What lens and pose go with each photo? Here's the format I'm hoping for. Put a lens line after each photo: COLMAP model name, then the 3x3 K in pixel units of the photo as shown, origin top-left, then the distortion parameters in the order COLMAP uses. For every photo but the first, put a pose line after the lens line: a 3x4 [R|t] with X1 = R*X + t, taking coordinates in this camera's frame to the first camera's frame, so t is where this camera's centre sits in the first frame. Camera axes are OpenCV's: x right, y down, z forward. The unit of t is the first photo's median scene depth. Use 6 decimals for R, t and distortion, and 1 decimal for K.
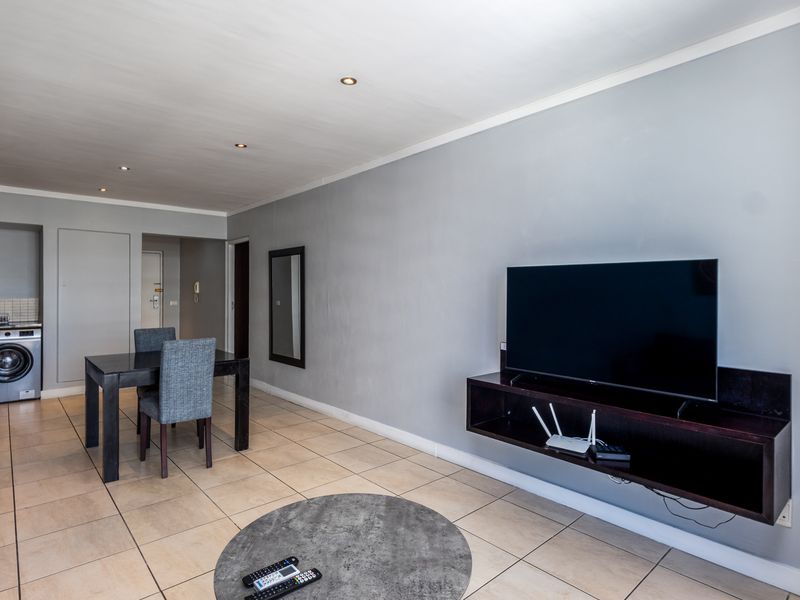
lens RADIAL K [[443.8, 0, 401.7], [0, 443.8, 296.6], [0, 0, 1]] dist [0.015834, 0.000761]
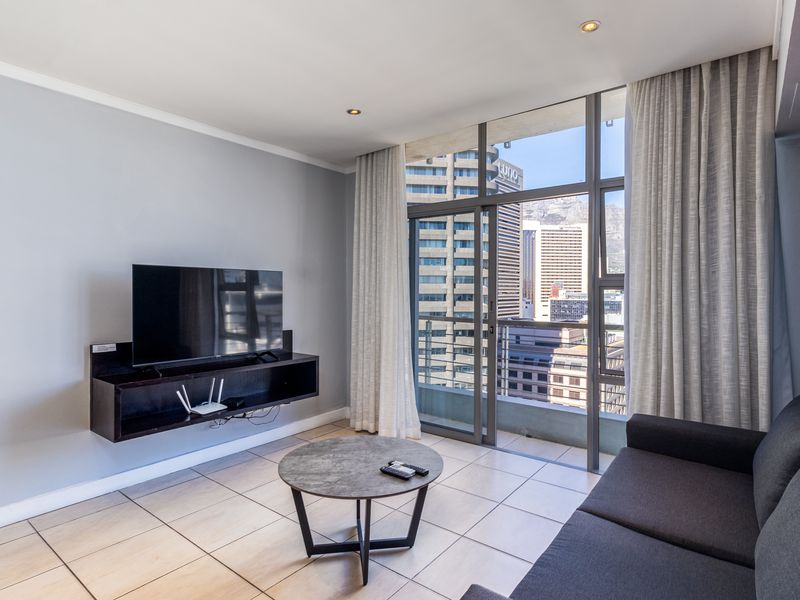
lens RADIAL K [[443.8, 0, 406.1], [0, 443.8, 292.4], [0, 0, 1]] dist [0.015834, 0.000761]
pose [[-0.181512, -0.005004, 0.983376, -1.421267], [0.000389, 0.999987, 0.005160, -0.010838], [-0.983389, 0.001319, -0.181507, 0.980658]]
